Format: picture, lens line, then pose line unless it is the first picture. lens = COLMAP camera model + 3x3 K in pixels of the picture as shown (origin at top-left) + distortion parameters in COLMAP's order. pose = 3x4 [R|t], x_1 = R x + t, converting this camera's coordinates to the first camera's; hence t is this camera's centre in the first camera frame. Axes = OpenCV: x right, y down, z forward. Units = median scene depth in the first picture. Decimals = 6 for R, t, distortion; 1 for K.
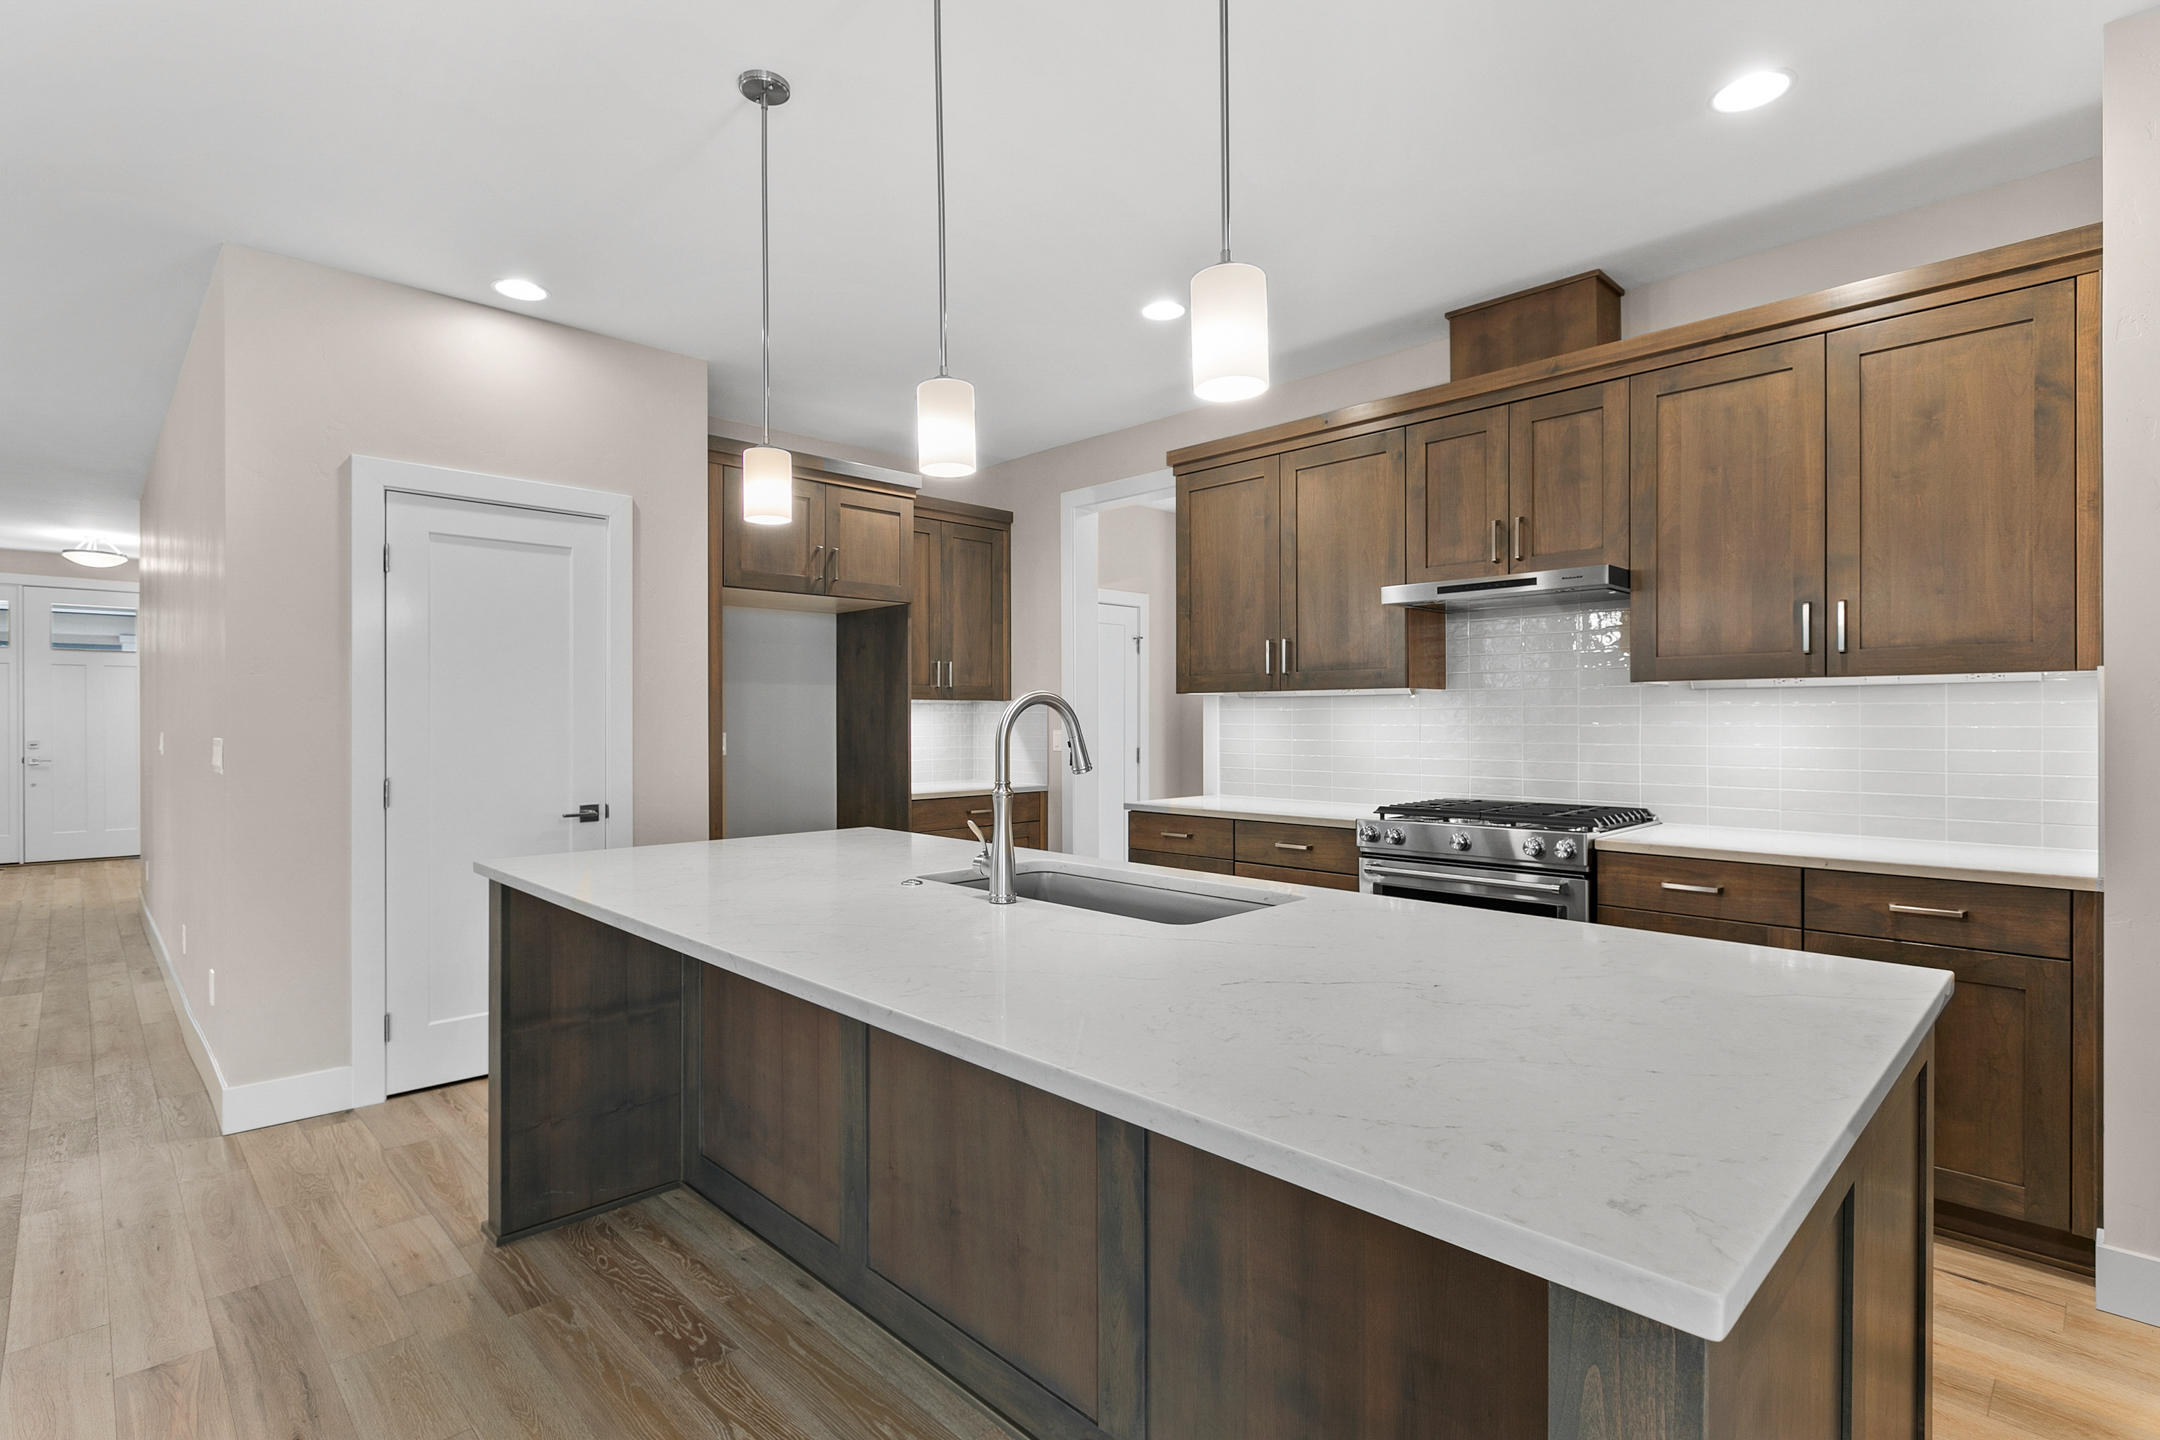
lens RADIAL K [[1036.9, 0, 1080.8], [0, 1036.9, 725.4], [0, 0, 1]] dist [-0.001580, -0.000354]
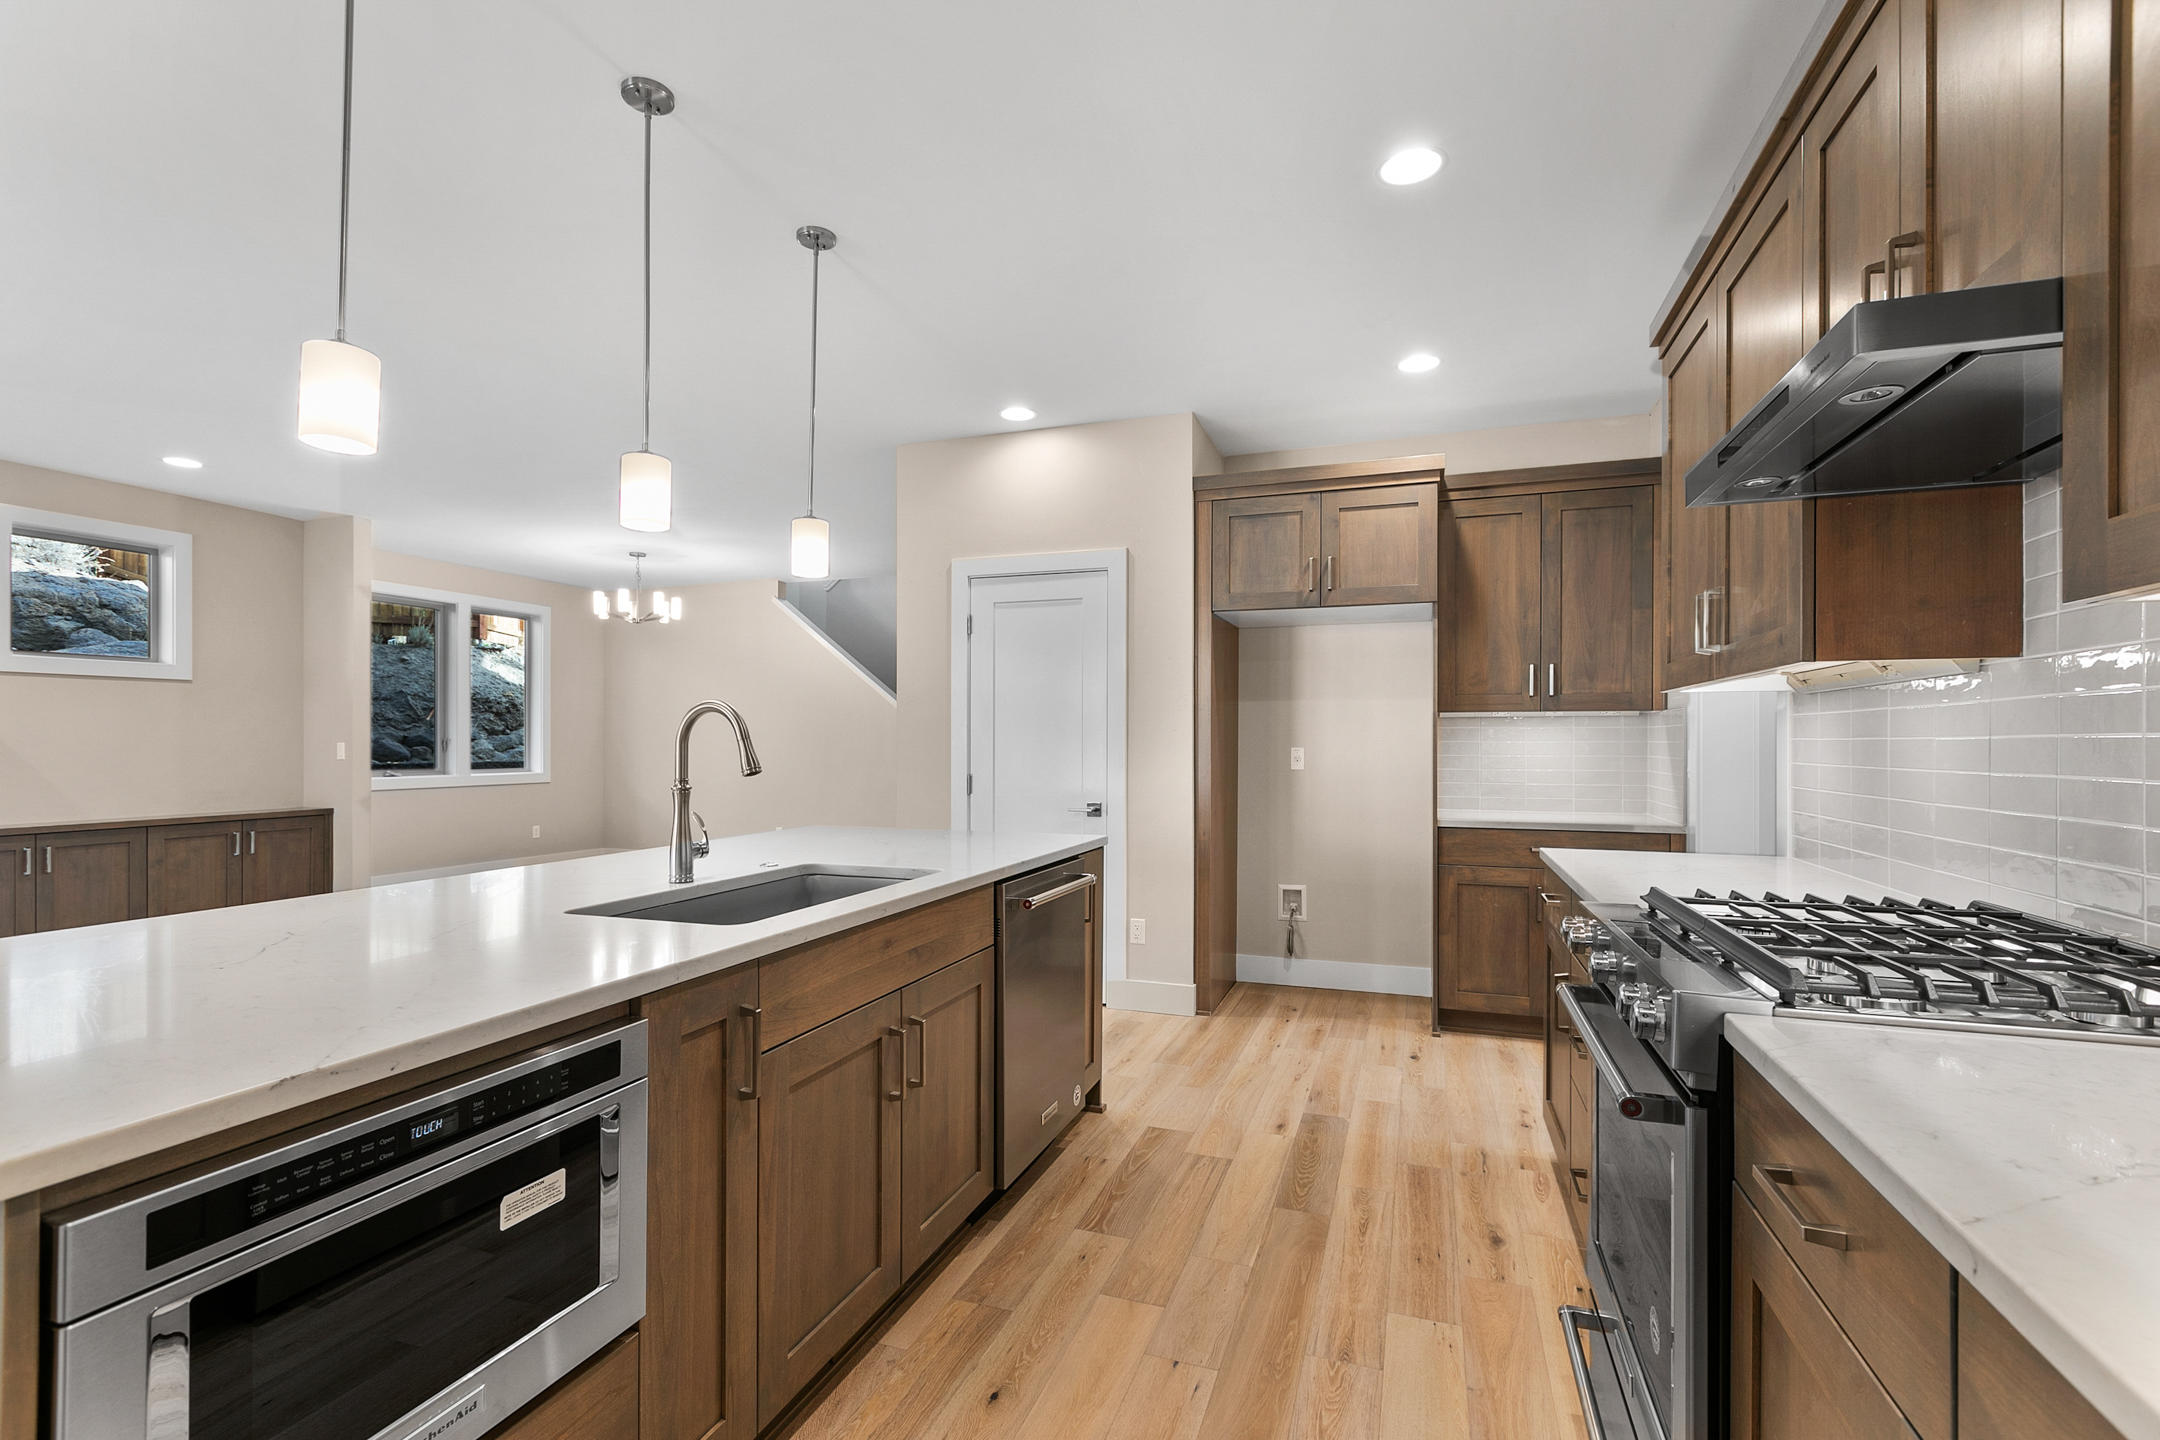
lens RADIAL K [[969.0, 0, 1073.9], [0, 969.0, 734.2], [0, 0, 1]] dist [-0.001853, 0.000348]
pose [[0.431323, -0.005135, -0.902183, 0.467151], [-0.008031, 0.999922, -0.009531, 0.004778], [0.902162, 0.011356, 0.431249, 0.394747]]
